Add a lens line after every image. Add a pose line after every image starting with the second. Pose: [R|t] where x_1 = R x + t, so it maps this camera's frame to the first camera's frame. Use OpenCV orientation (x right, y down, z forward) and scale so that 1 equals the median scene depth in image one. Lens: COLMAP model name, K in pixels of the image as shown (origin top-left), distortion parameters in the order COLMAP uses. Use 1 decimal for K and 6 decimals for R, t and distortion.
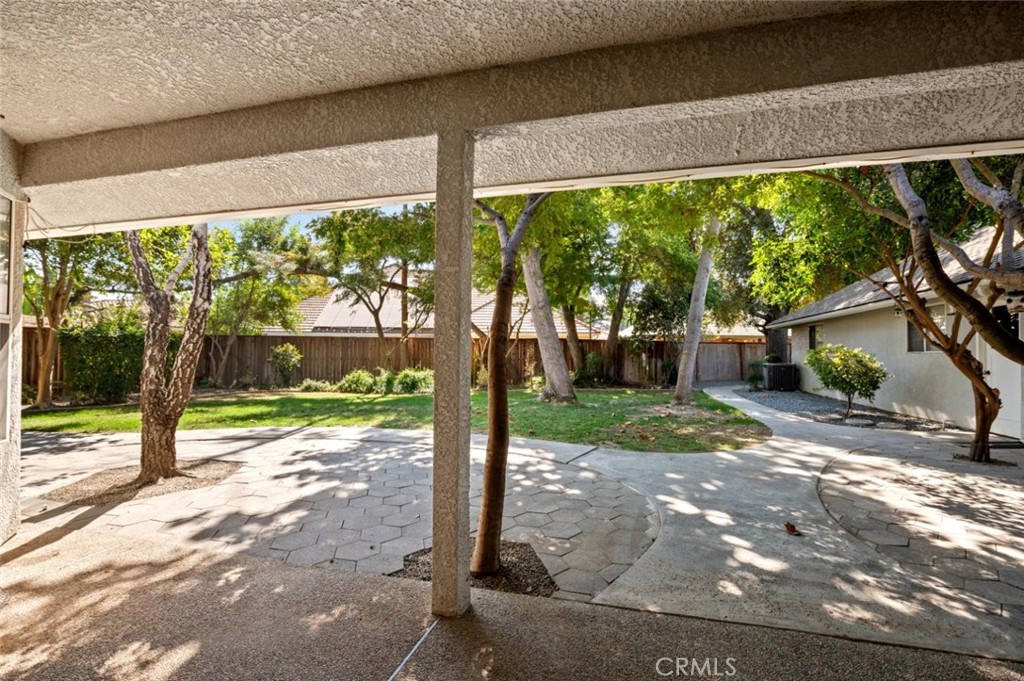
lens RADIAL K [[491.4, 0, 512.0], [0, 491.4, 349.0], [0, 0, 1]] dist [-0.010319, -0.000506]
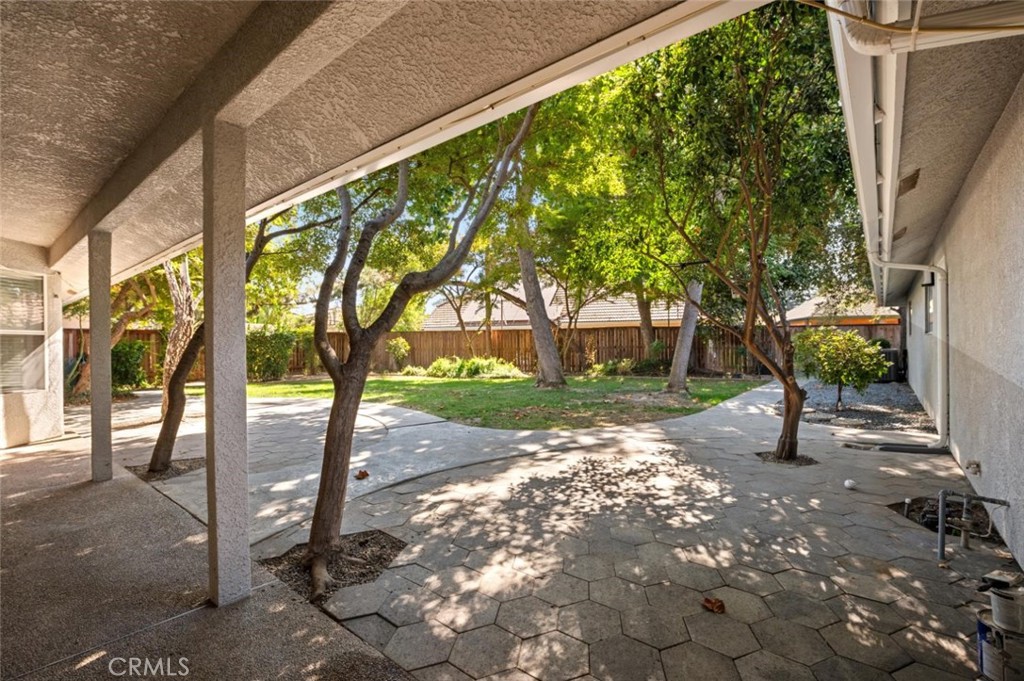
lens RADIAL K [[491.4, 0, 520.0], [0, 491.4, 340.8], [0, 0, 1]] dist [-0.010319, -0.000506]
pose [[0.898886, -0.018381, -0.437796, 0.550261], [0.020328, 0.999793, -0.000239, 0.005545], [0.437710, -0.008685, 0.899074, 0.001401]]
